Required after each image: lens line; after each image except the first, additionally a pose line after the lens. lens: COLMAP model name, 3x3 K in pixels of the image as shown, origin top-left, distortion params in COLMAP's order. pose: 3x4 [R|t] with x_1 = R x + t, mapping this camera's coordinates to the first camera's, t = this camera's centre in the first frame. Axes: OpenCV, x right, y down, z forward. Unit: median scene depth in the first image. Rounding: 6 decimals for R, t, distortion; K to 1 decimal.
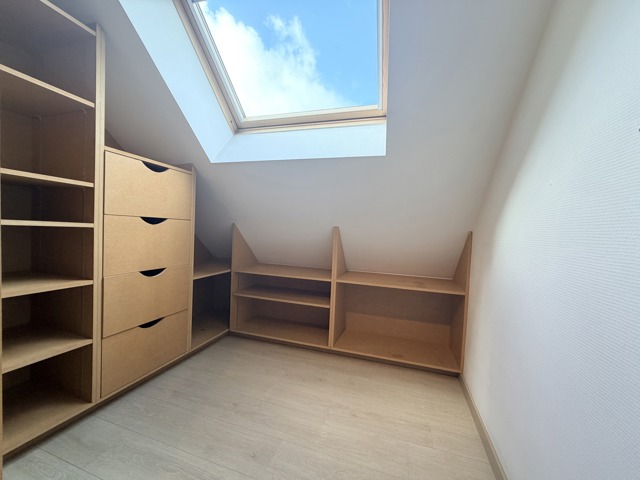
lens RADIAL K [[254.8, 0, 321.2], [0, 254.8, 238.0], [0, 0, 1]] dist [-0.000102, 0.000420]
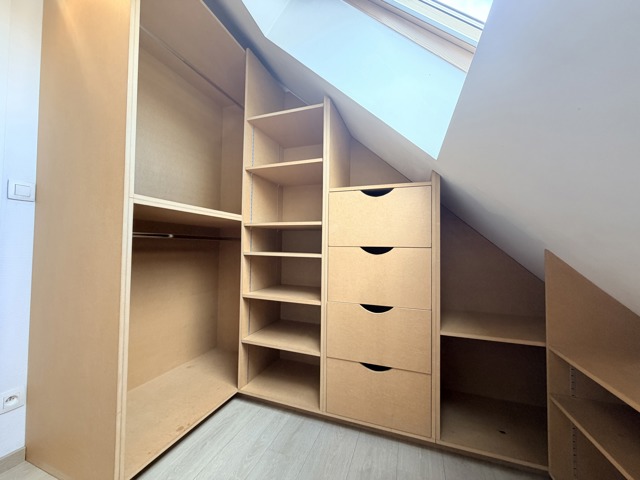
lens RADIAL K [[254.8, 0, 318.6], [0, 254.8, 237.9], [0, 0, 1]] dist [-0.000102, 0.000420]
pose [[-0.037140, -0.082148, -0.995928, 0.281613], [-0.049024, 0.995565, -0.080290, -0.031720], [0.998107, 0.045842, -0.041003, 0.915774]]
